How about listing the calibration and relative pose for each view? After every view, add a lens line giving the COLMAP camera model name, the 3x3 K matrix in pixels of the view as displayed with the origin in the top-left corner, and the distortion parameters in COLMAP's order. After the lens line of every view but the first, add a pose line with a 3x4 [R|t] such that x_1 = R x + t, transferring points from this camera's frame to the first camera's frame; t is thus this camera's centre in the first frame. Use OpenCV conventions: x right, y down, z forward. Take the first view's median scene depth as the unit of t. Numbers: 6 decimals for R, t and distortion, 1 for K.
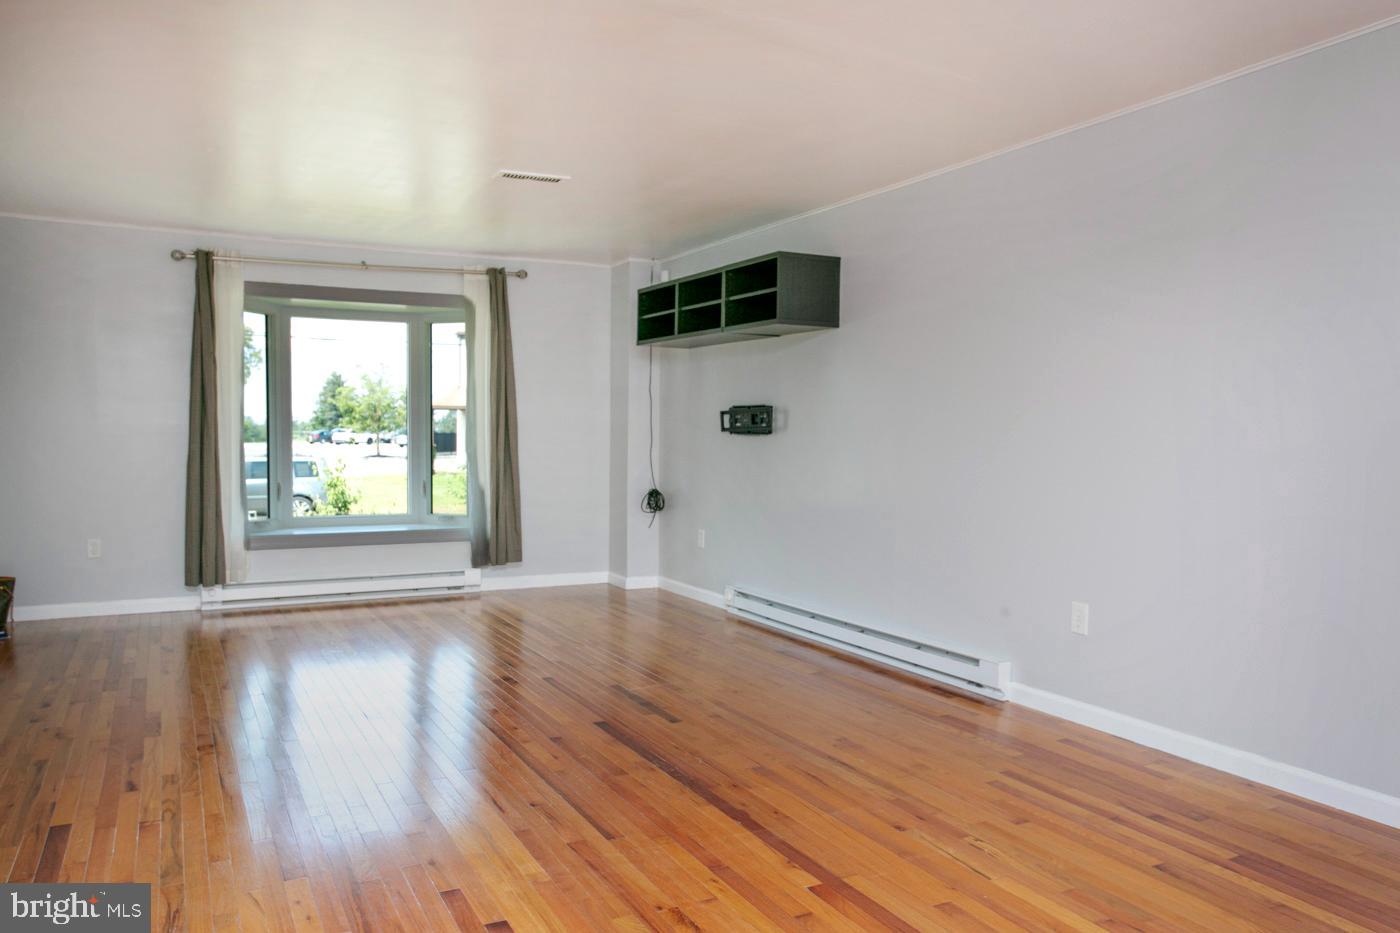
lens RADIAL K [[1066.2, 0, 700.0], [0, 1066.2, 466.5], [0, 0, 1]] dist [-0.004600, 0.001170]
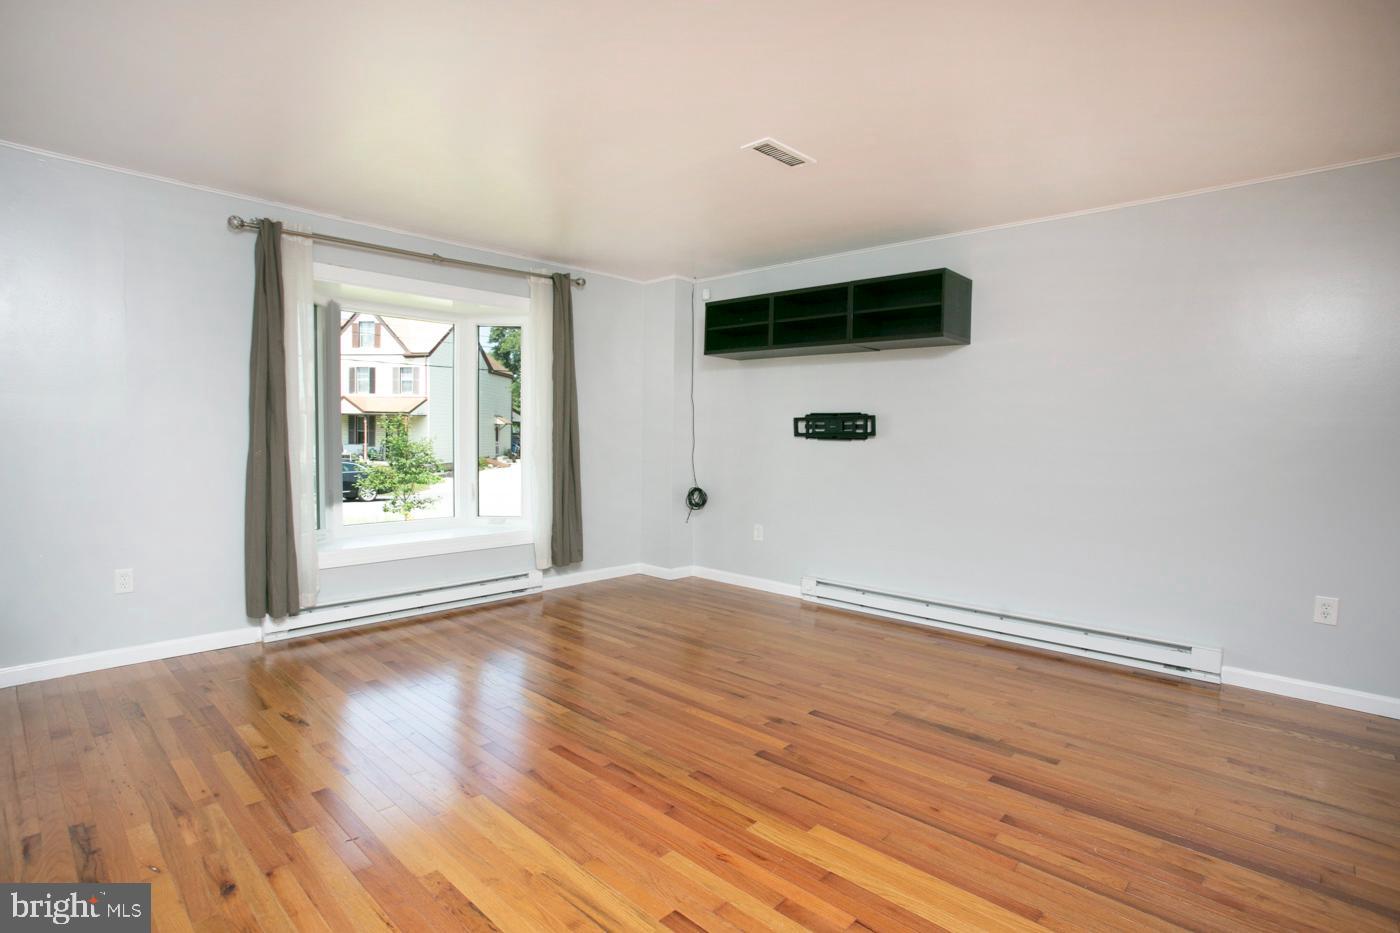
lens RADIAL K [[701.8, 0, 700.0], [0, 701.8, 466.5], [0, 0, 1]] dist [-0.066759, 0.028061]
pose [[0.939235, -0.010026, 0.343127, -0.324856], [0.004196, 0.999834, 0.017730, -0.015270], [-0.343248, -0.015213, 0.939121, 0.362594]]
